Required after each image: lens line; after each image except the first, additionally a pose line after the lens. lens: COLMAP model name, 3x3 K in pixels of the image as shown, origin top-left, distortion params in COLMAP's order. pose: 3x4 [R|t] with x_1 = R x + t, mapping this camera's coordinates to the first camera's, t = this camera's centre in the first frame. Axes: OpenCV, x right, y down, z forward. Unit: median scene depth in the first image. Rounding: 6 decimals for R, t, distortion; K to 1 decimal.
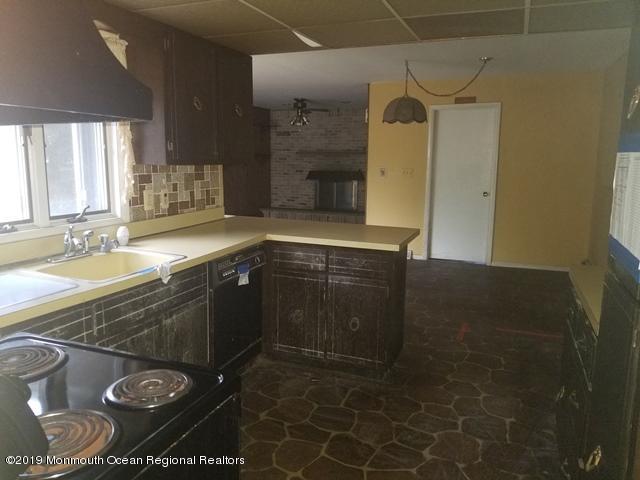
lens RADIAL K [[494.4, 0, 318.6], [0, 494.4, 237.8], [0, 0, 1]] dist [0.056553, -0.088435]
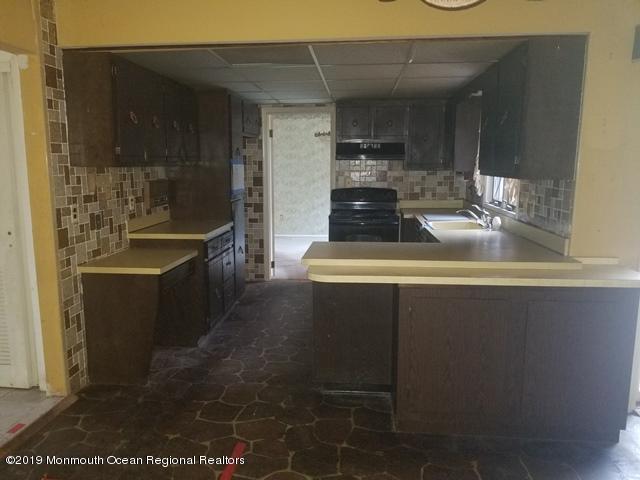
lens RADIAL K [[494.4, 0, 319.2], [0, 494.4, 239.8], [0, 0, 1]] dist [0.056553, -0.088435]
pose [[-0.957928, 0.041367, -0.284013, 1.355419], [-0.047606, 0.952950, 0.299365, -0.979346], [0.283034, 0.300291, -0.910888, 5.848851]]
